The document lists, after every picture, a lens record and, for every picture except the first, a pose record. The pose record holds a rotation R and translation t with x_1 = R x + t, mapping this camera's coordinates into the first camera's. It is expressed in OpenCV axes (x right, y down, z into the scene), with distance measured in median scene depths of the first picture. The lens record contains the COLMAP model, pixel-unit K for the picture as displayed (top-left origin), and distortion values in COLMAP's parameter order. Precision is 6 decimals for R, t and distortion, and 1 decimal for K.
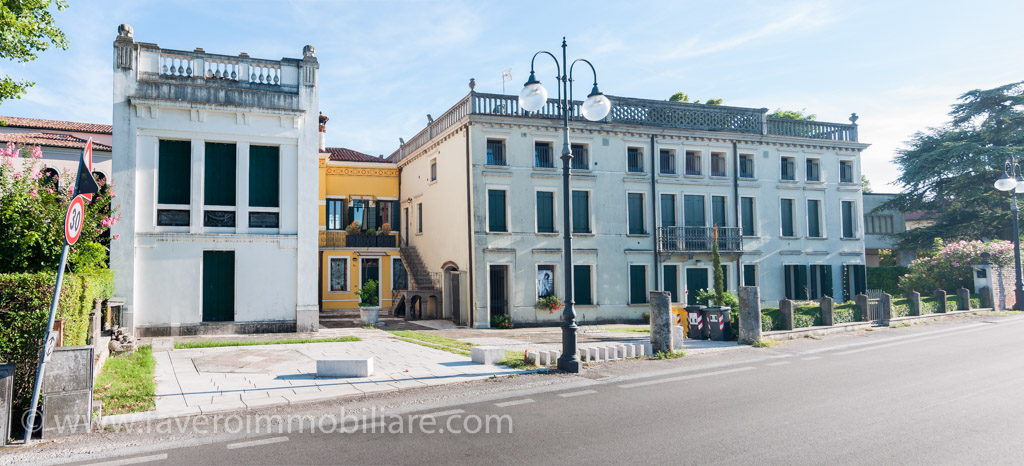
lens RADIAL K [[397.1, 0, 511.6], [0, 397.1, 237.5], [0, 0, 1]] dist [0.001282, 0.000084]
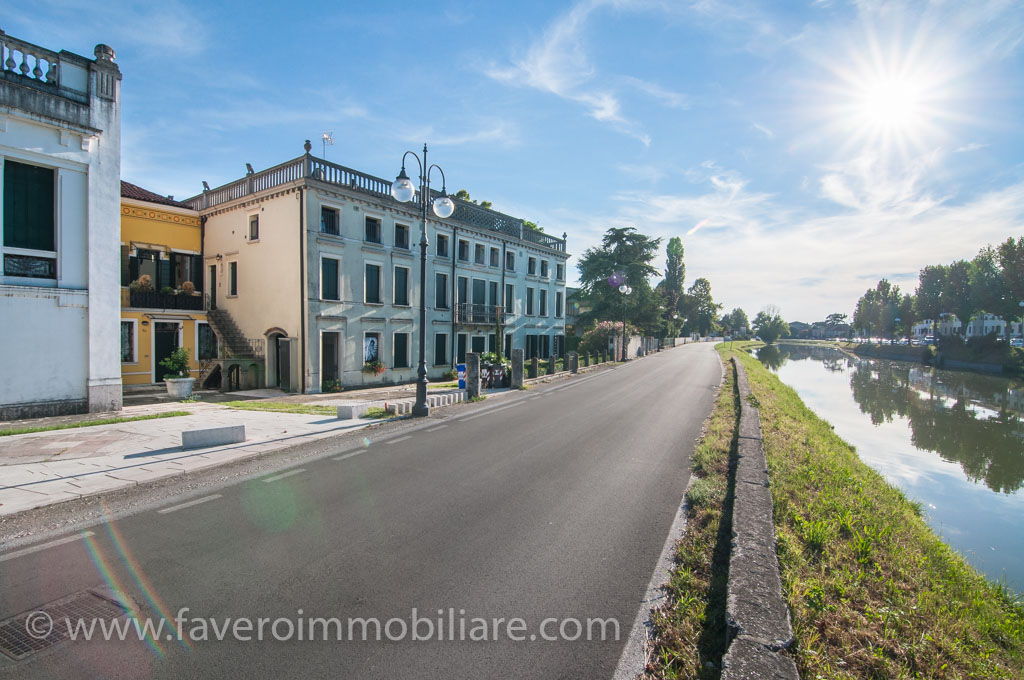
lens RADIAL K [[466.3, 0, 512.4], [0, 466.3, 345.0], [0, 0, 1]] dist [-0.017685, -0.000851]
pose [[0.750389, -0.005126, 0.660976, -0.470627], [-0.051493, 0.996478, 0.066186, -0.001786], [-0.658987, -0.083701, 0.747482, -0.217492]]
